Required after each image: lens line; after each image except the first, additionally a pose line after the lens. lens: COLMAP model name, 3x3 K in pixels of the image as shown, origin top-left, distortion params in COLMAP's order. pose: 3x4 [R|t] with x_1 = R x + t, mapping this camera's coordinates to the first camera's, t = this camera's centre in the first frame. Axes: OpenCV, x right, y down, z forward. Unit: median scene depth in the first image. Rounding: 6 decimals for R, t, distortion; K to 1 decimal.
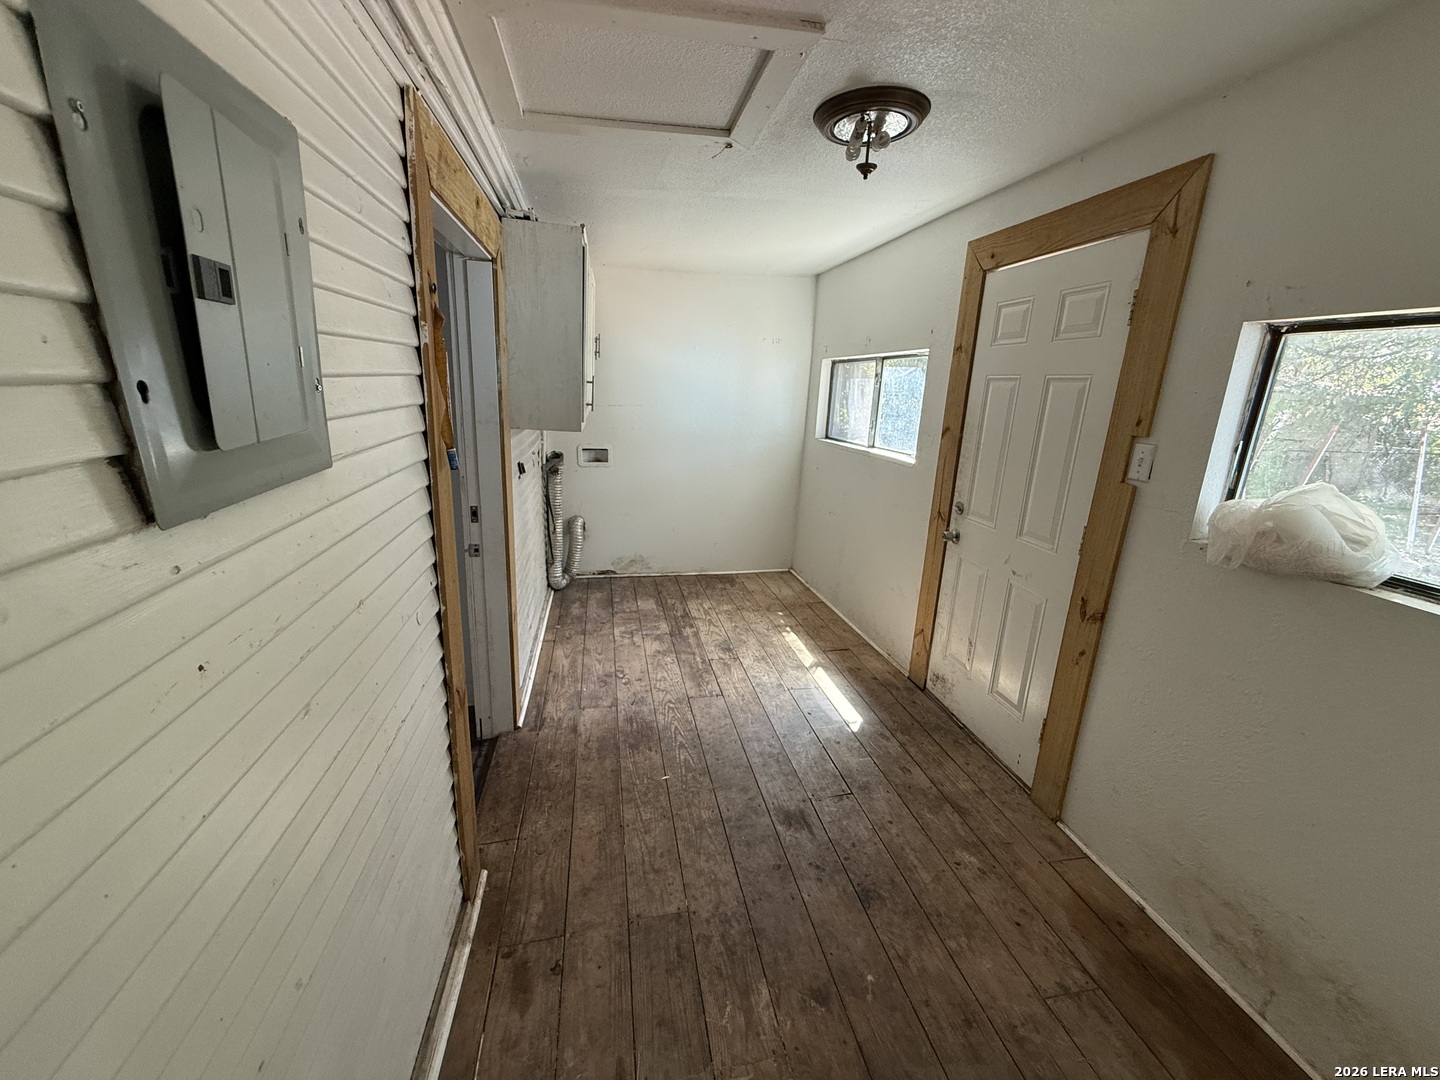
lens RADIAL K [[570.4, 0, 721.3], [0, 570.4, 536.7], [0, 0, 1]] dist [0.002534, -0.000284]
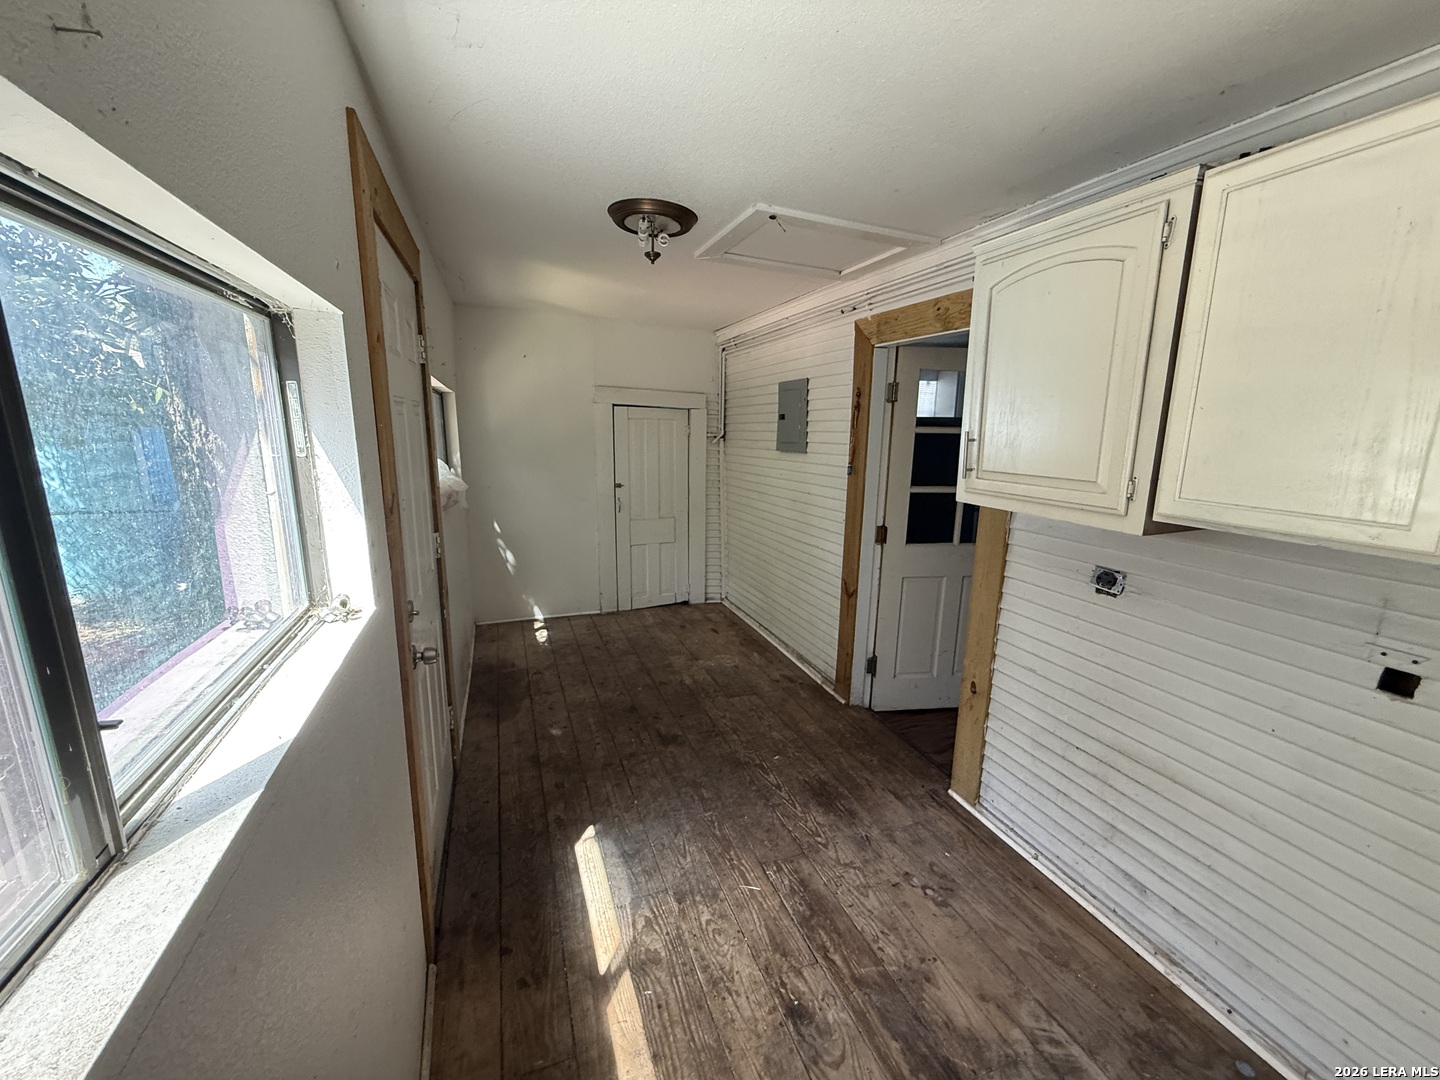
lens RADIAL K [[570.4, 0, 719.5], [0, 570.4, 535.6], [0, 0, 1]] dist [0.002534, -0.000284]
pose [[-0.984268, -0.028380, -0.174386, 0.176820], [-0.101939, 0.897379, 0.429324, -0.361234], [0.144306, 0.440347, -0.886155, 1.349147]]
